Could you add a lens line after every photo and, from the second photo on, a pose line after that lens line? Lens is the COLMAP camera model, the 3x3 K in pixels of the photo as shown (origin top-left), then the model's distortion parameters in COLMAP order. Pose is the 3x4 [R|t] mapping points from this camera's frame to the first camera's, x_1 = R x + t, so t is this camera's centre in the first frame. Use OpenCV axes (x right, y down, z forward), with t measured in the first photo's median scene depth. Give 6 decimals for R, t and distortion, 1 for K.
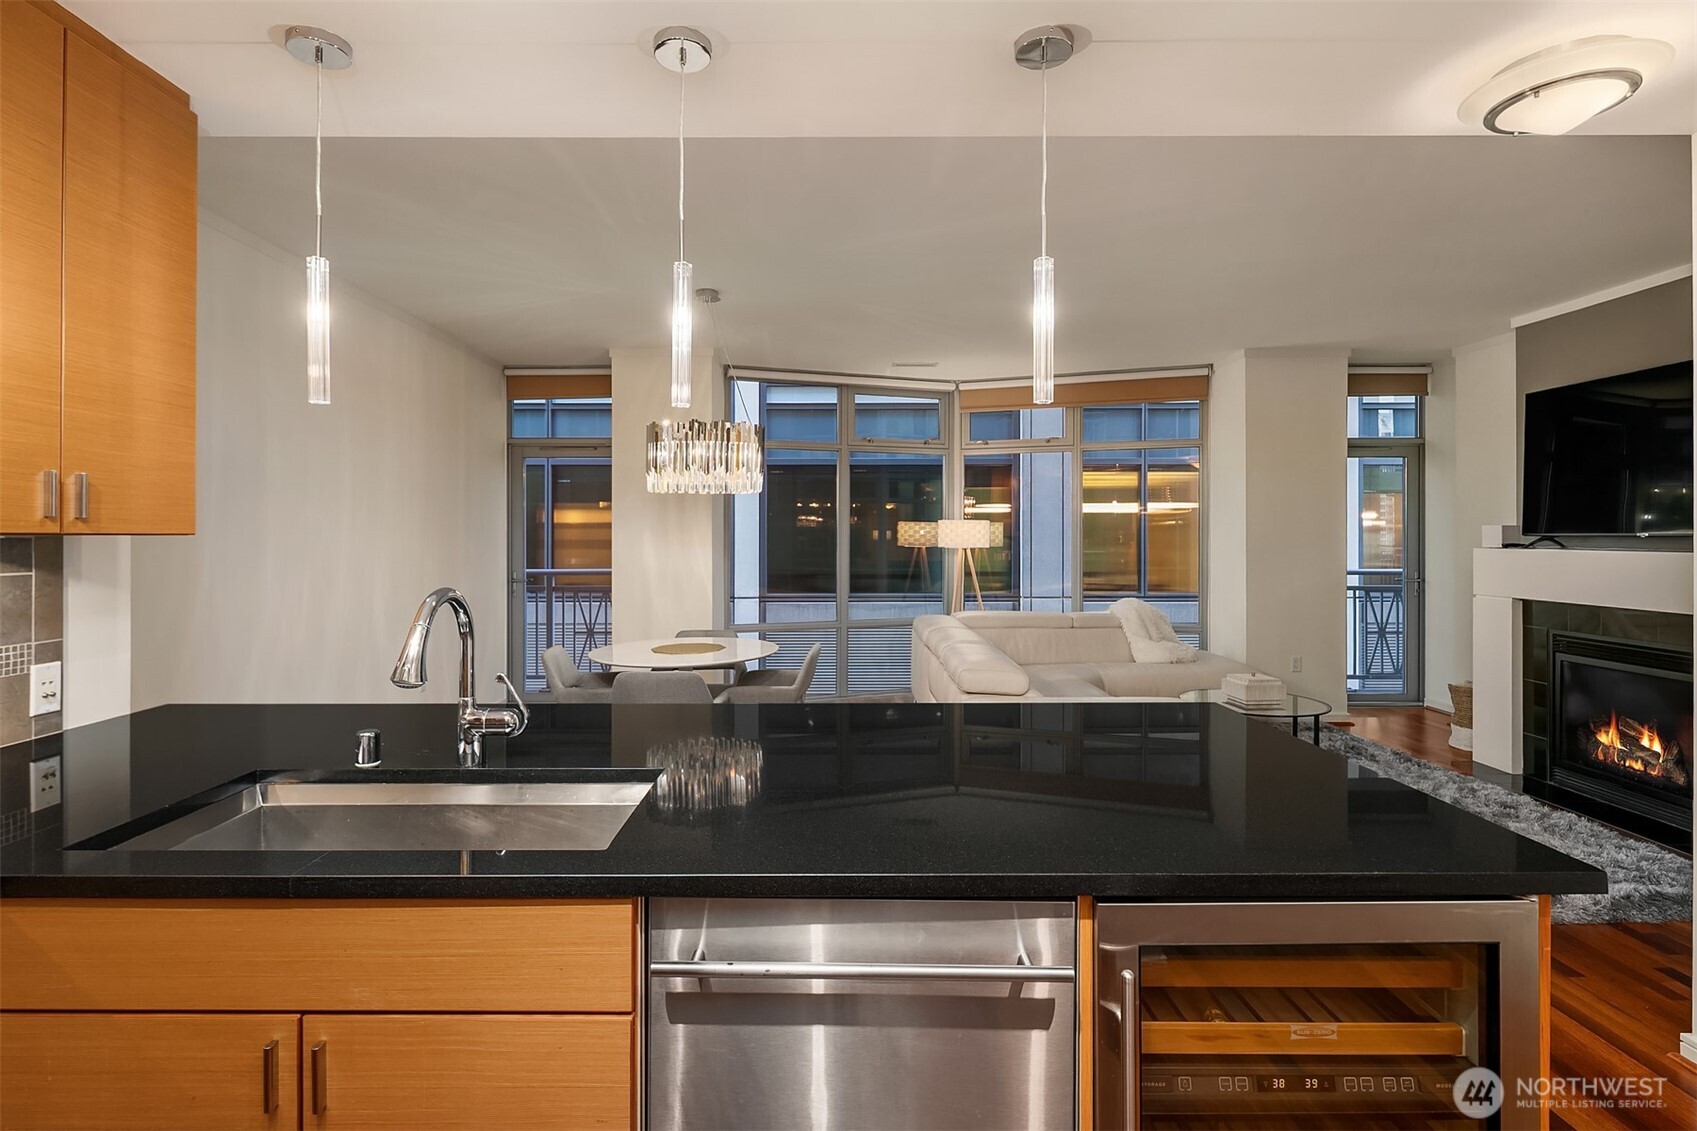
lens RADIAL K [[820.3, 0, 827.8], [0, 820.3, 537.7], [0, 0, 1]] dist [-0.000620, -0.000414]
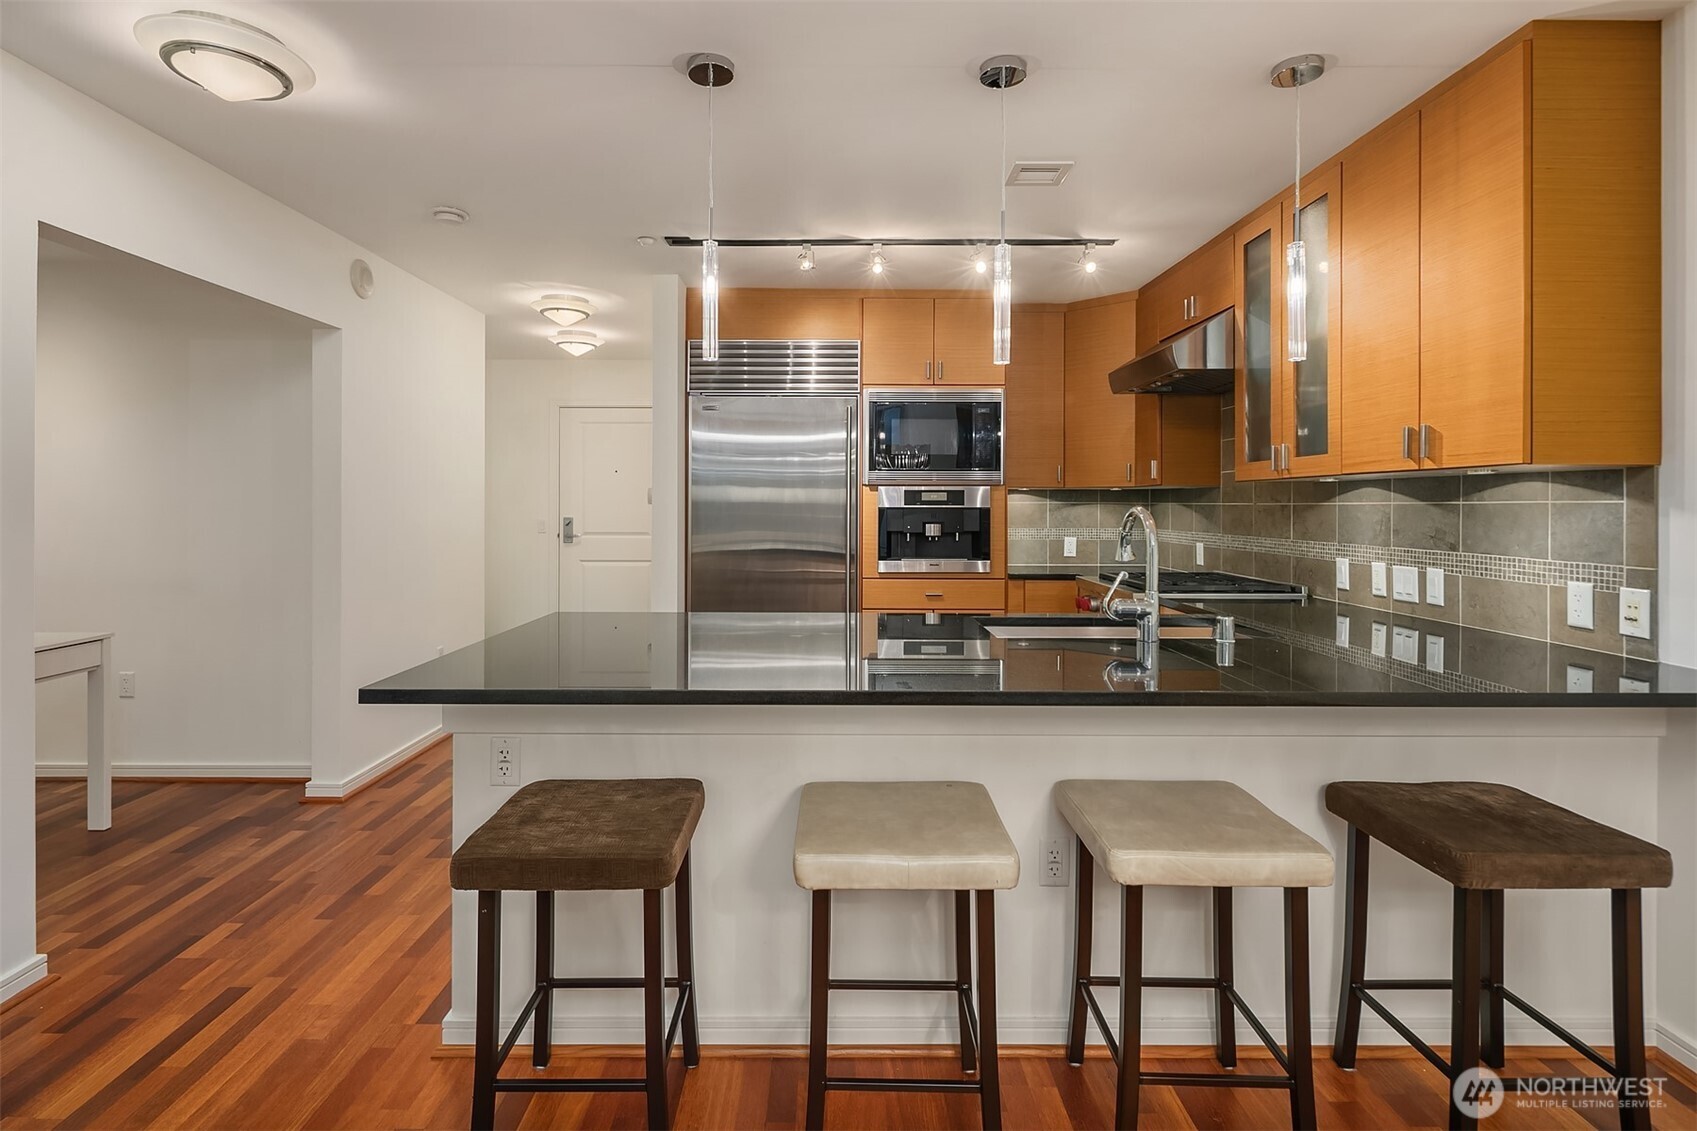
lens RADIAL K [[826.8, 0, 841.8], [0, 826.8, 502.8], [0, 0, 1]] dist [-0.017298, -0.000021]
pose [[-0.999953, -0.000928, -0.009681, 0.063083], [-0.000919, 0.999999, -0.000881, 0.045133], [0.009681, -0.000872, -0.999953, 1.984892]]
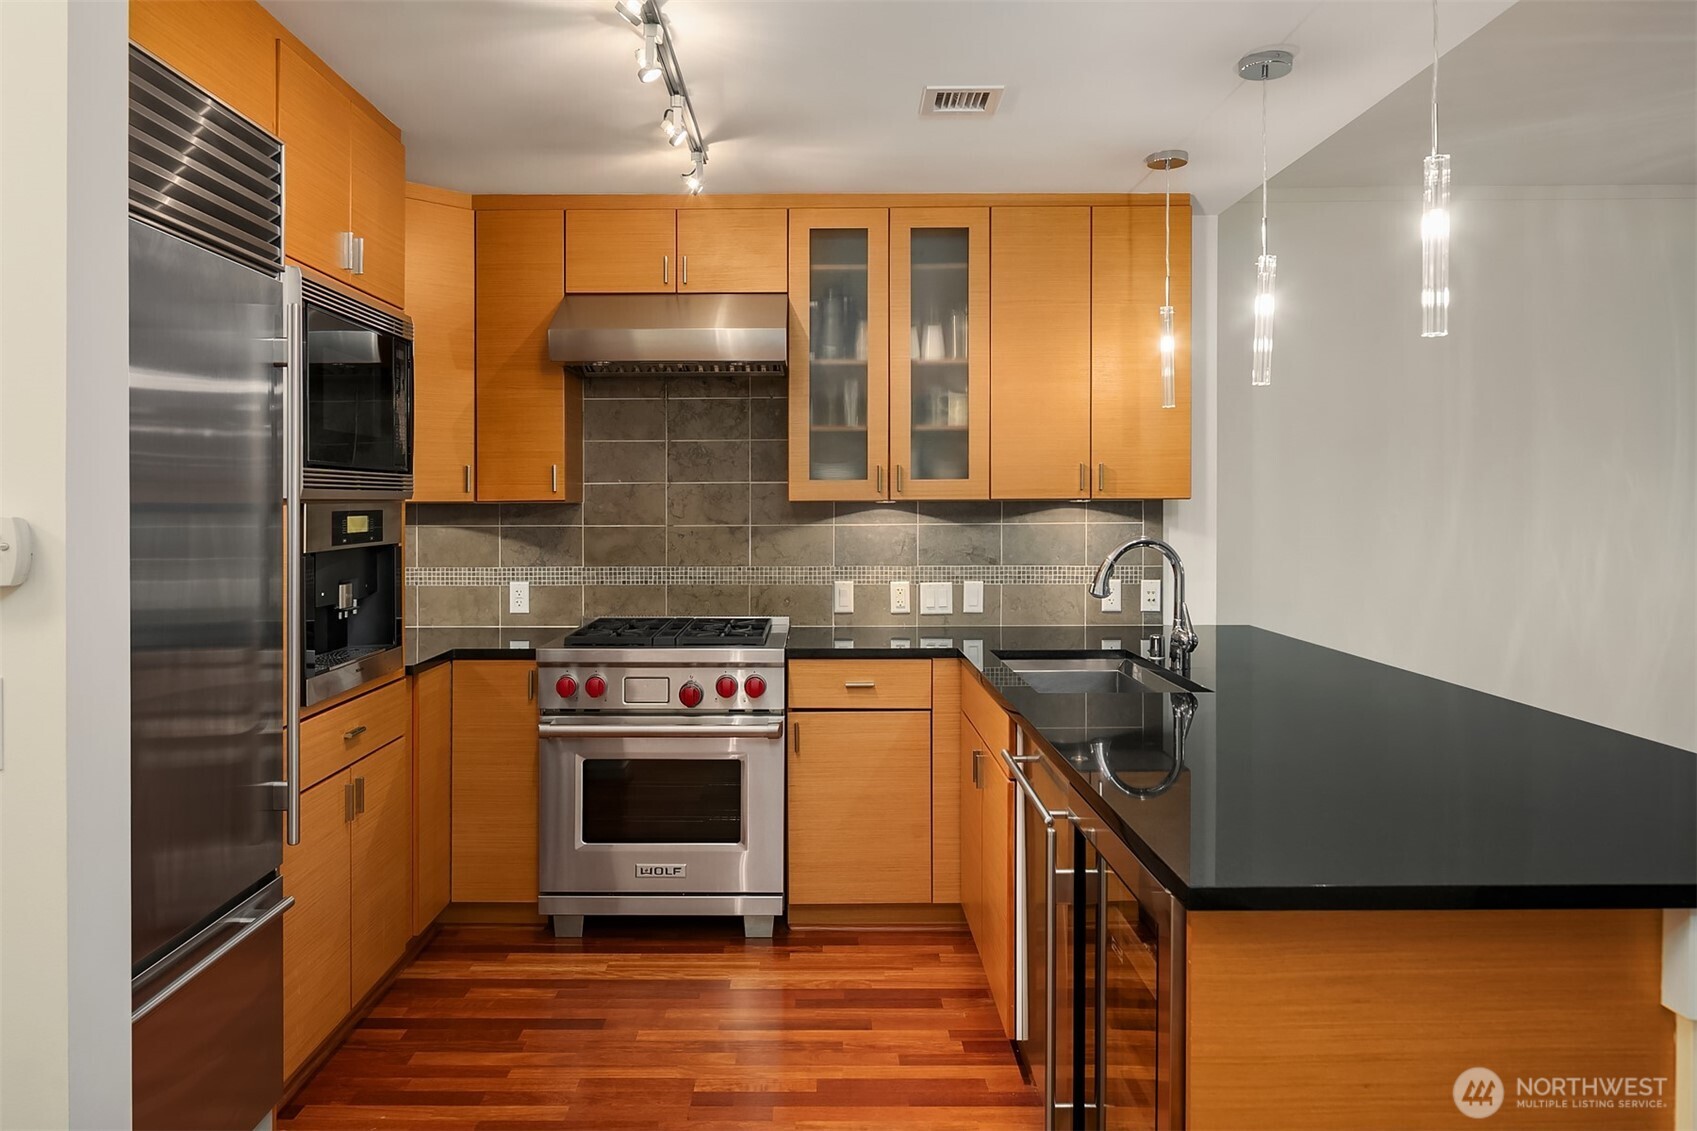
lens RADIAL K [[1141.0, 0, 809.6], [0, 1141.0, 509.3], [0, 0, 1]] dist [-0.004350, -0.000587]
pose [[0.008201, 0.008129, -0.999933, 1.229543], [0.002195, 0.999964, 0.008147, -0.003194], [0.999964, -0.002262, 0.008182, 0.313138]]
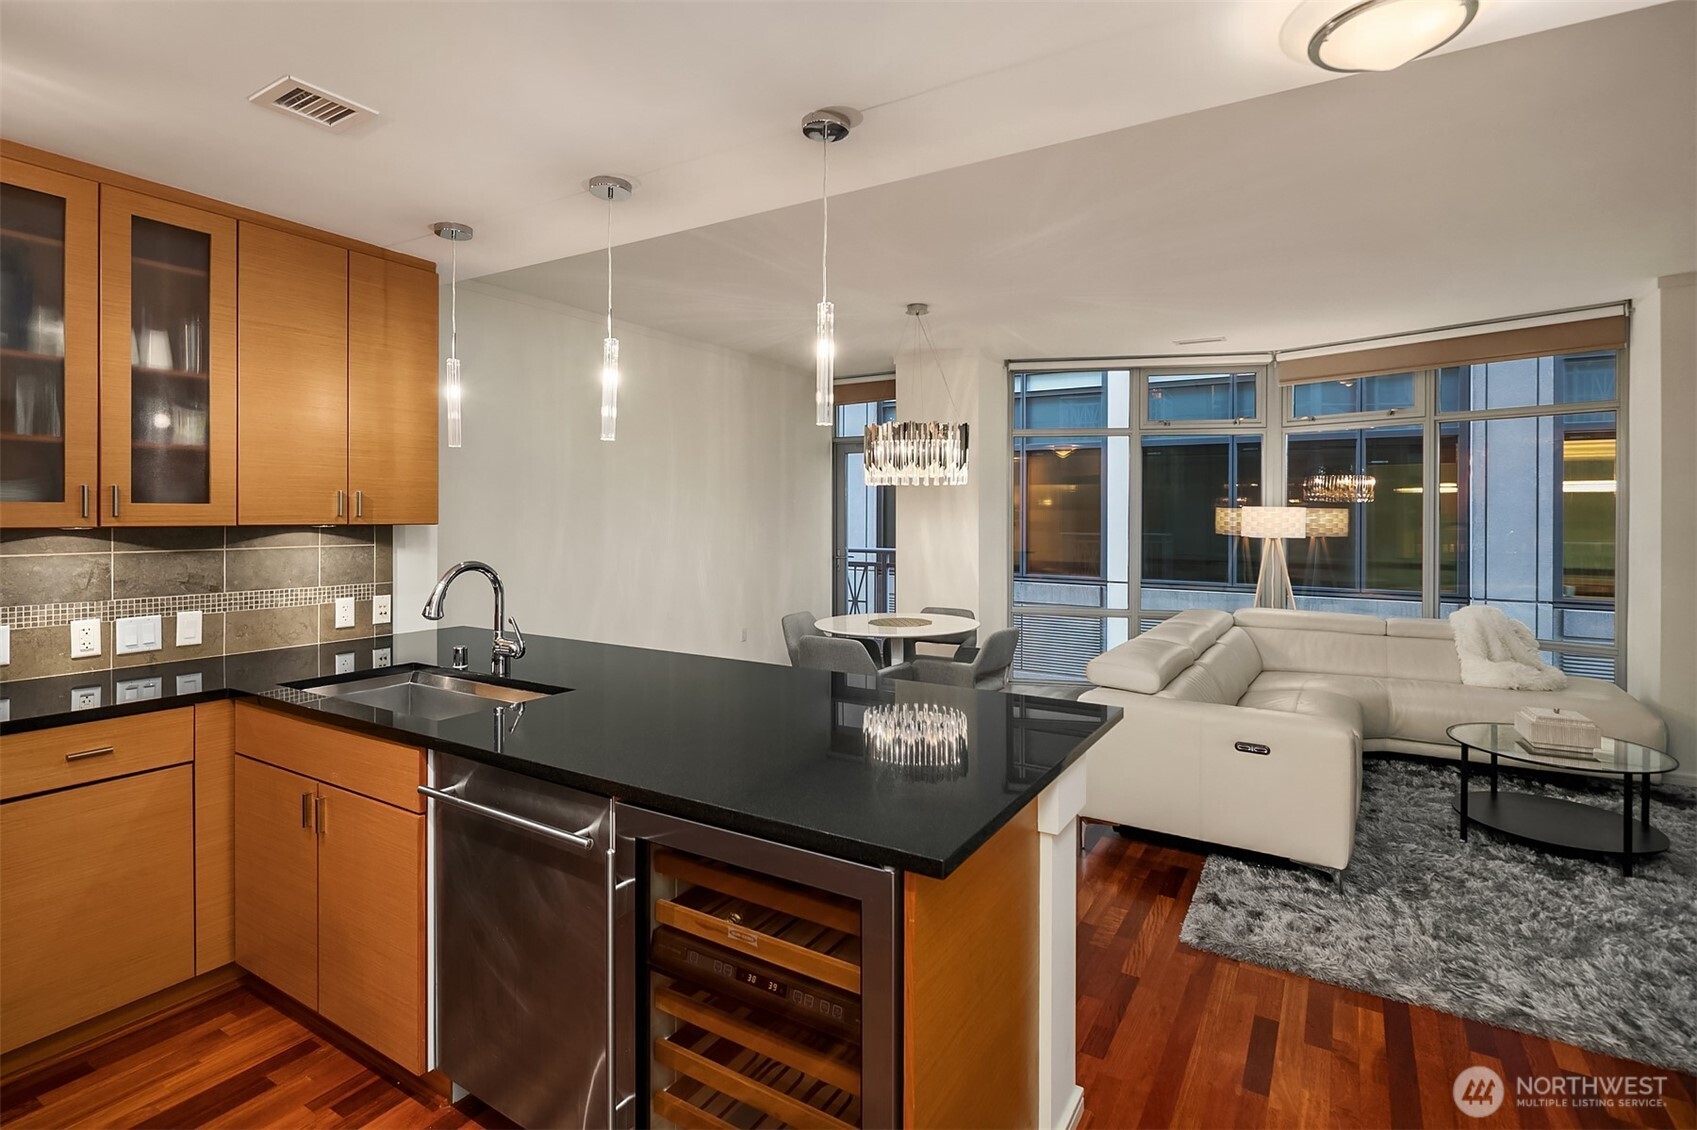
lens RADIAL K [[814.3, 0, 860.3], [0, 814.3, 519.7], [0, 0, 1]] dist [0.000149, -0.000289]
pose [[0.860007, 0.009980, -0.510185, 0.827459], [-0.008539, 0.999950, 0.005166, -0.028955], [0.510211, -0.000086, 0.860049, 0.006191]]
